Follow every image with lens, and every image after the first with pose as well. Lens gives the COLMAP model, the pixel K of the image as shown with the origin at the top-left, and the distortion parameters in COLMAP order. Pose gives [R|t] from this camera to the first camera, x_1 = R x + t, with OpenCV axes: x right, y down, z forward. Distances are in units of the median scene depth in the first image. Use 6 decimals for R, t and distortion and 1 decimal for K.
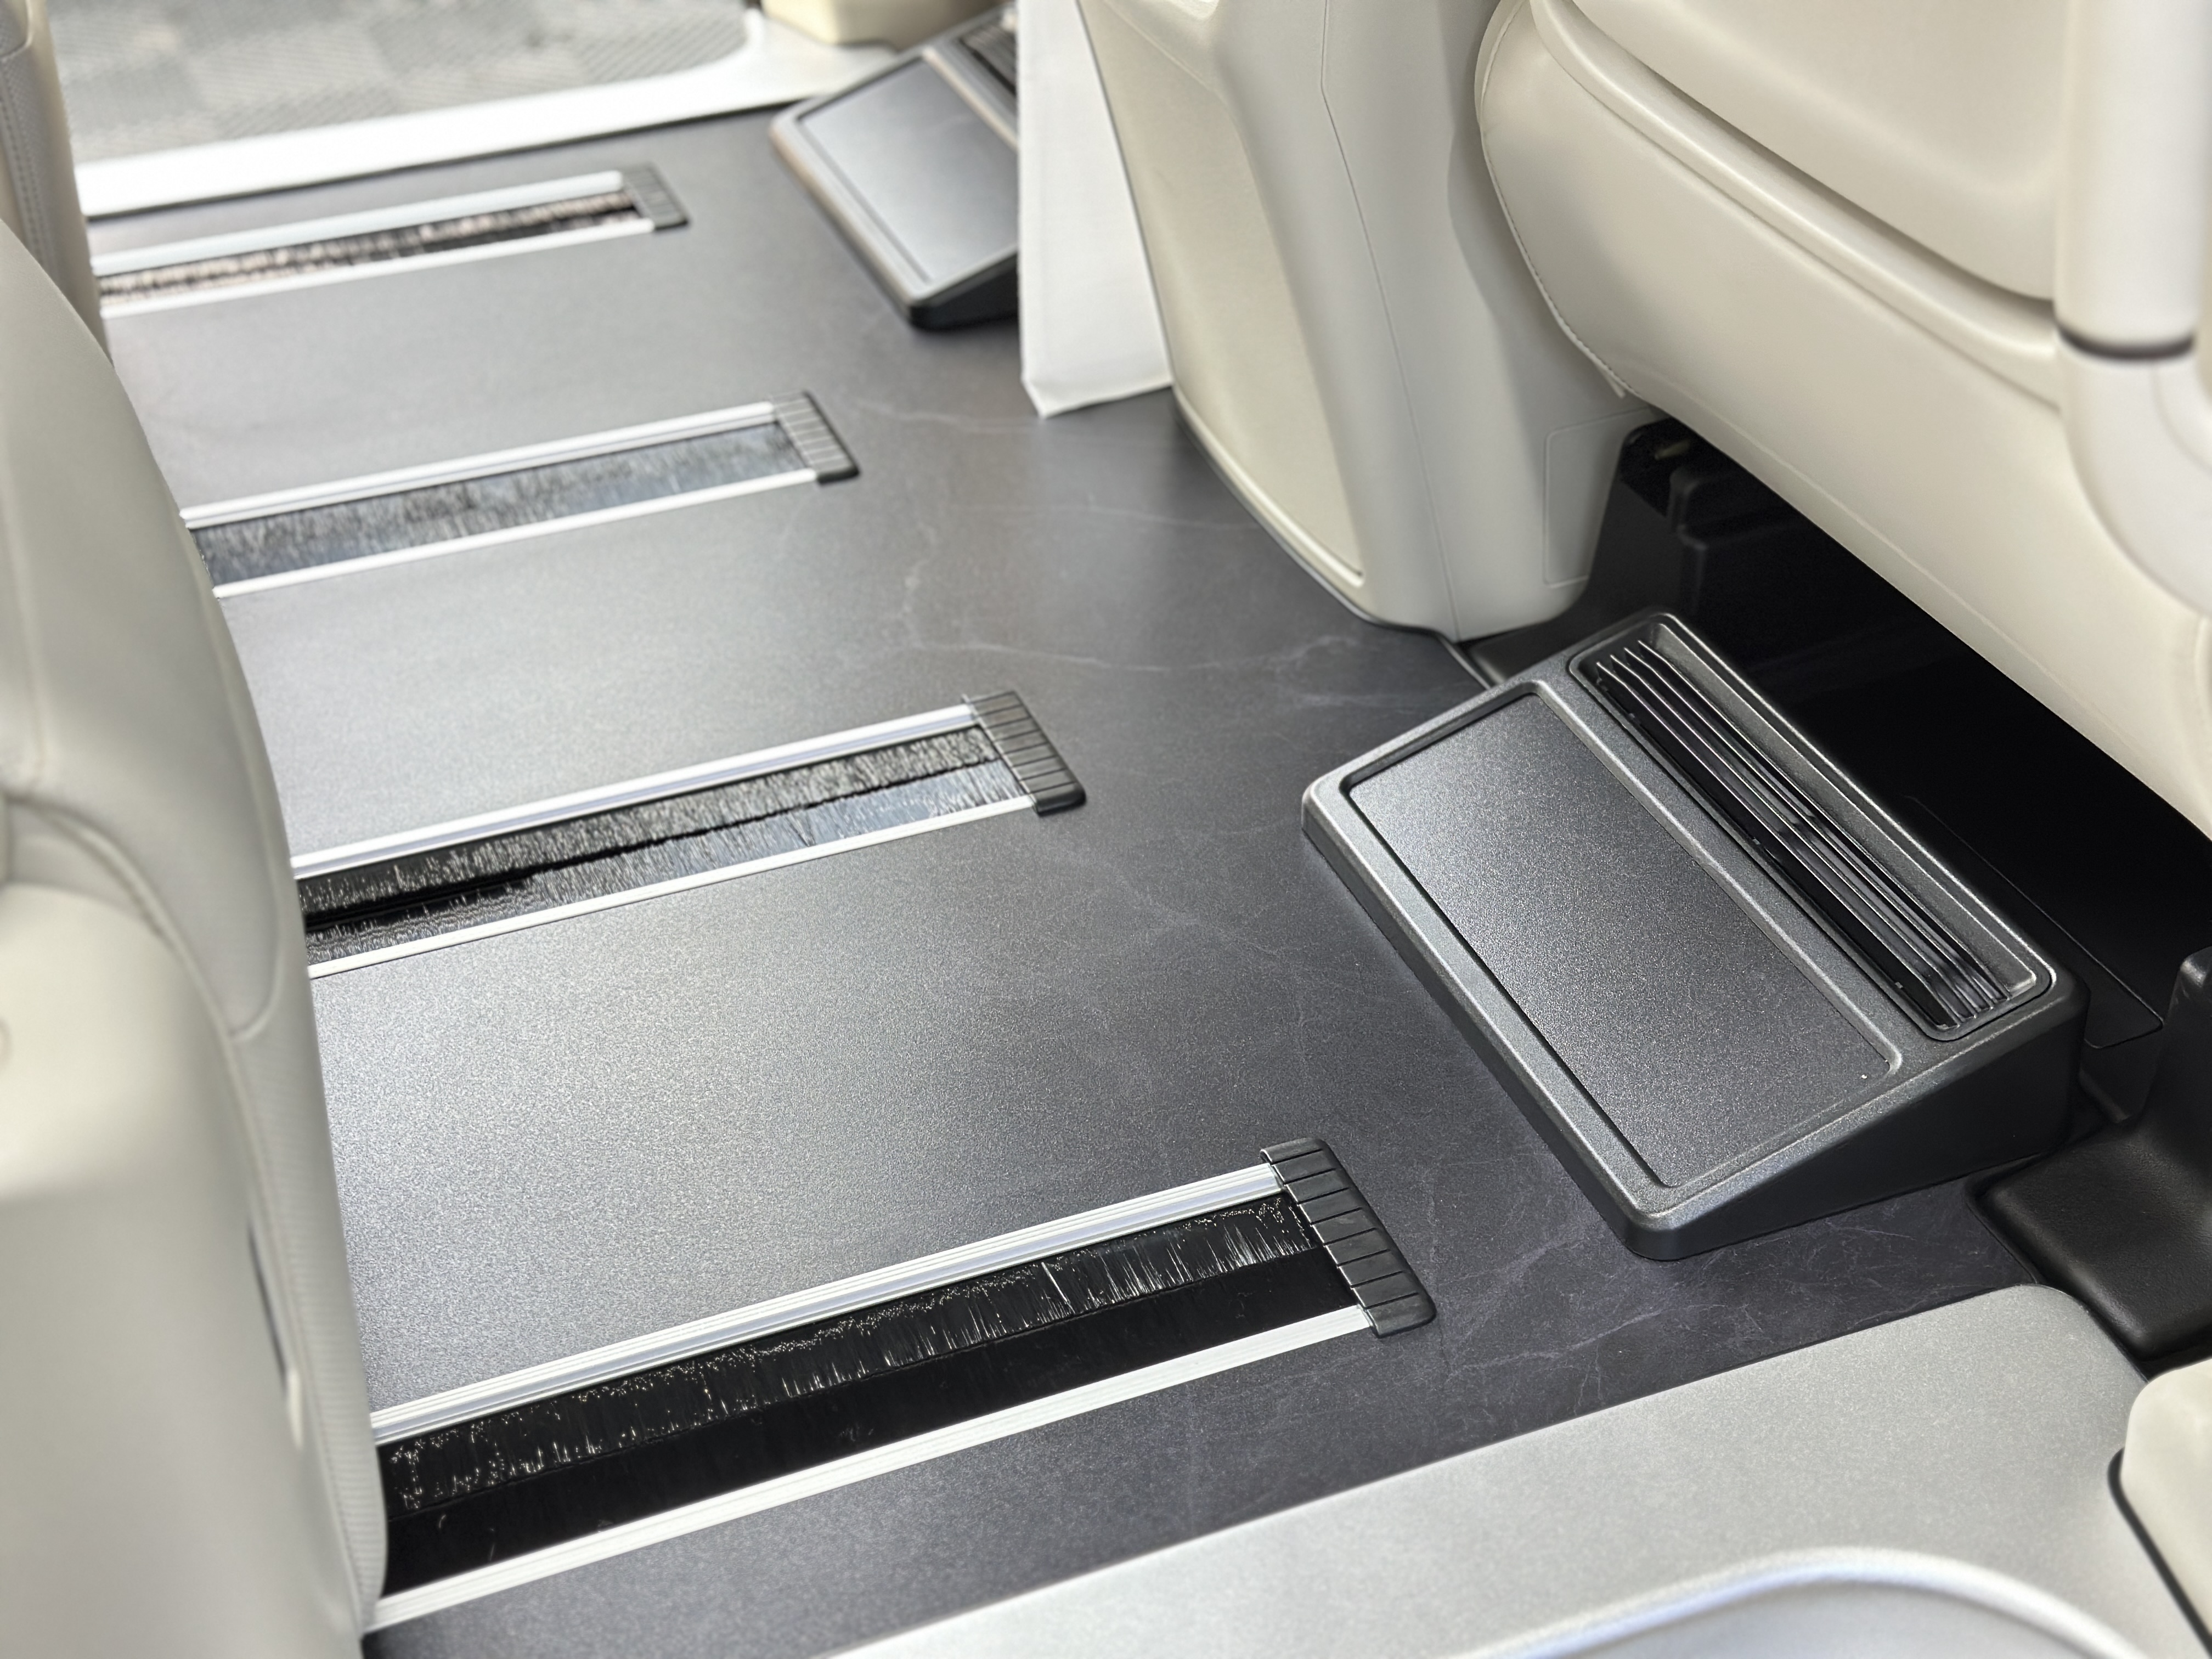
lens RADIAL K [[3011.8, 0, 1091.6], [0, 3011.8, 881.0], [0, 0, 1]] dist [0.106510, -0.076325]
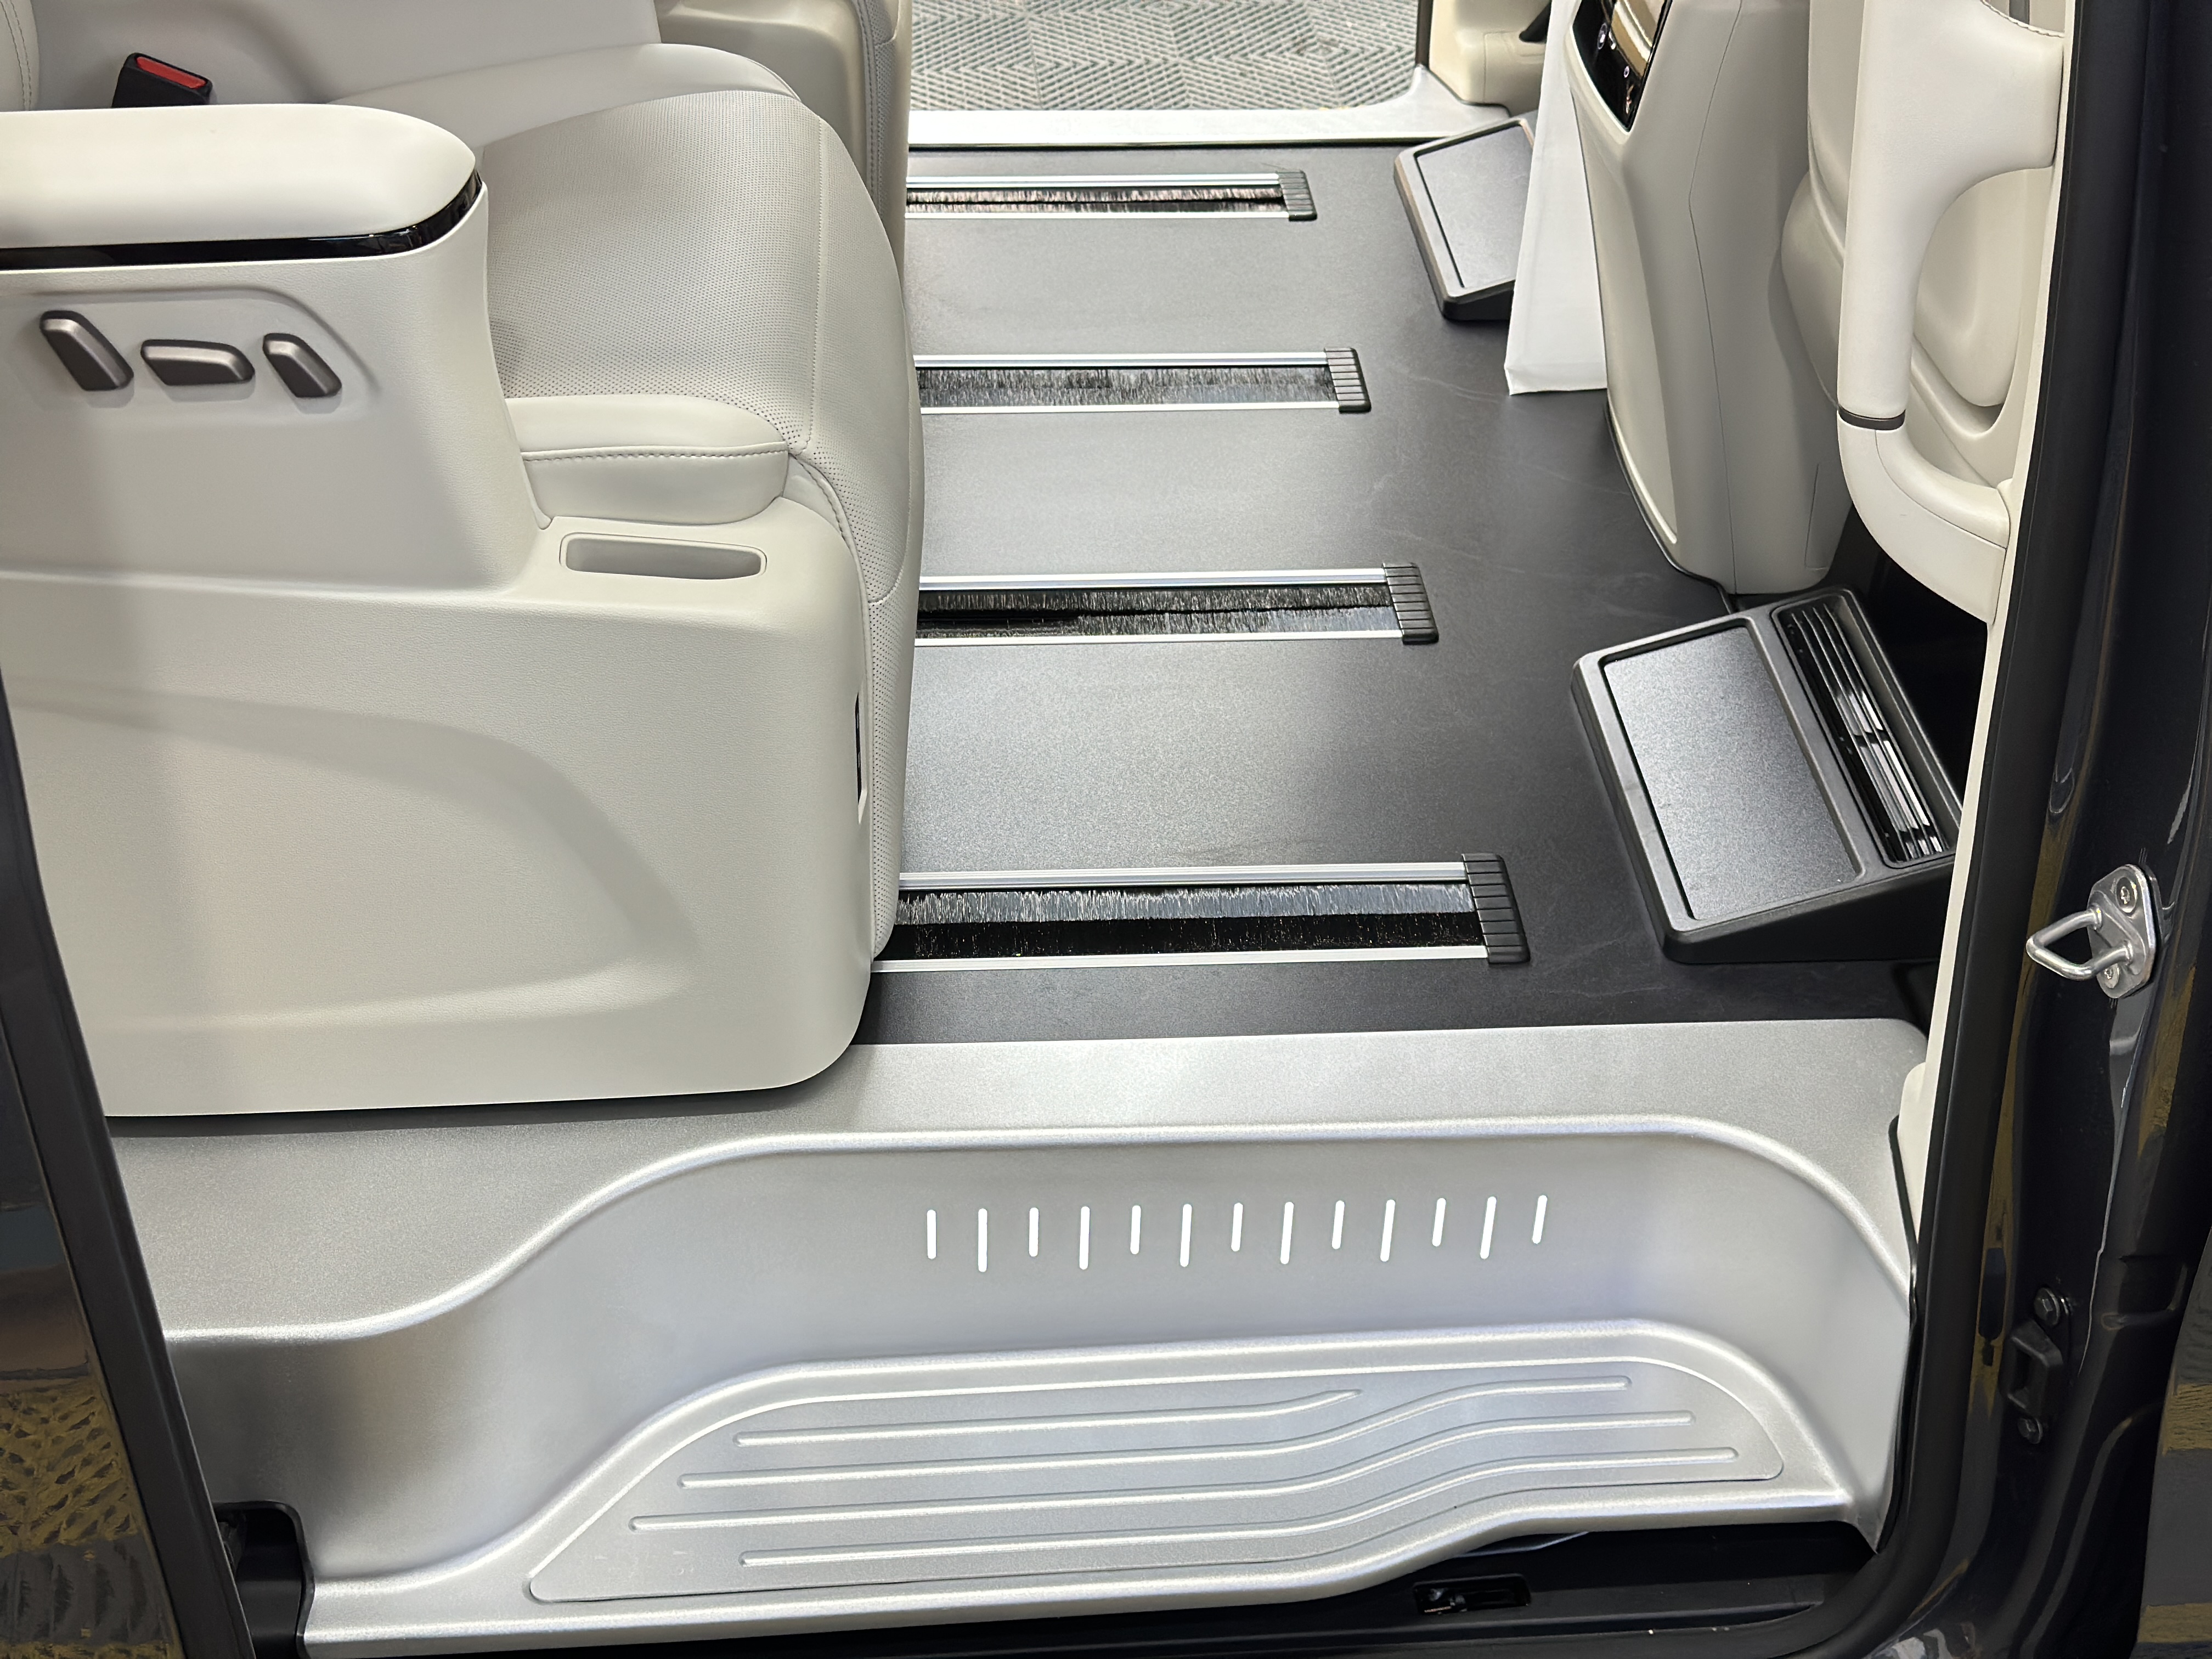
lens RADIAL K [[3011.8, 0, 1091.6], [0, 3011.8, 881.0], [0, 0, 1]] dist [0.106510, -0.076325]
pose [[0.952981, 0.213406, -0.215138, 0.158736], [-0.212056, 0.976809, 0.029619, 0.071470], [0.216469, 0.017395, 0.976134, -0.441002]]
